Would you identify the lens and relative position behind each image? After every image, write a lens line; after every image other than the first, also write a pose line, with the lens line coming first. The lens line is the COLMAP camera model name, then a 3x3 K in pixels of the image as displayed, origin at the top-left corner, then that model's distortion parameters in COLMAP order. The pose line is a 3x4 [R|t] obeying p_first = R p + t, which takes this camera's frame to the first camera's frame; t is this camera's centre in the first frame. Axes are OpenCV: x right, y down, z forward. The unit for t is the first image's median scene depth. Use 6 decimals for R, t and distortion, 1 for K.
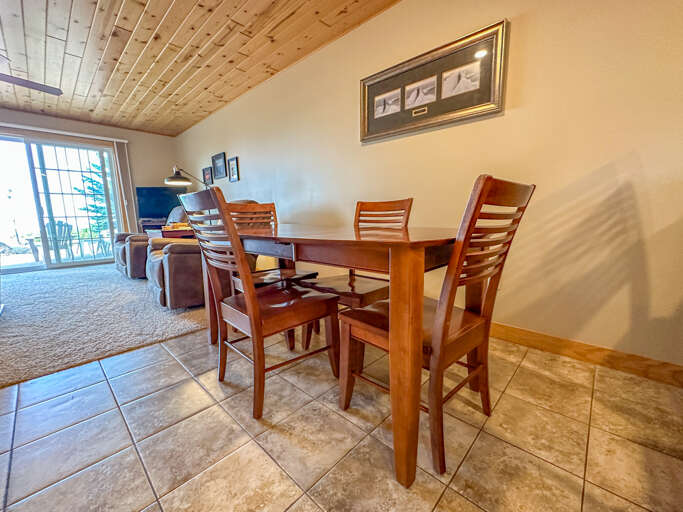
lens RADIAL K [[277.0, 0, 353.0], [0, 277.0, 254.5], [0, 0, 1]] dist [-0.001047, 0.000031]
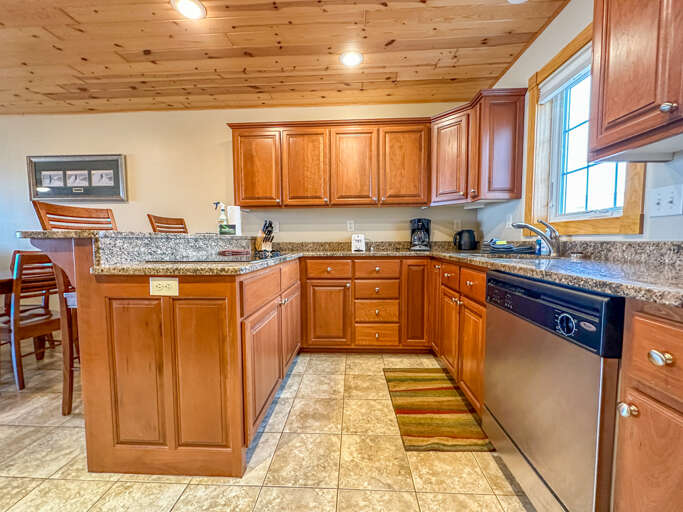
lens RADIAL K [[264.9, 0, 340.5], [0, 264.9, 254.9], [0, 0, 1]] dist [-0.001280, 0.000139]
pose [[0.780645, -0.031696, 0.624171, 0.292144], [0.086478, 0.994584, -0.057651, 0.025602], [-0.618963, 0.098982, 0.779158, -0.631283]]
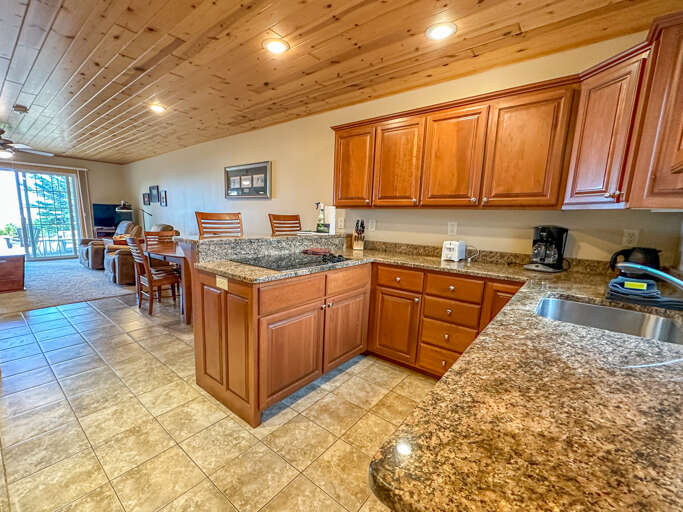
lens RADIAL K [[289.9, 0, 324.7], [0, 289.9, 263.9], [0, 0, 1]] dist [-0.000251, 0.000083]
pose [[0.998480, 0.034809, 0.042723, 0.488371], [-0.035689, 0.999163, 0.020014, -0.024250], [-0.041991, -0.021508, 0.998886, -0.767469]]
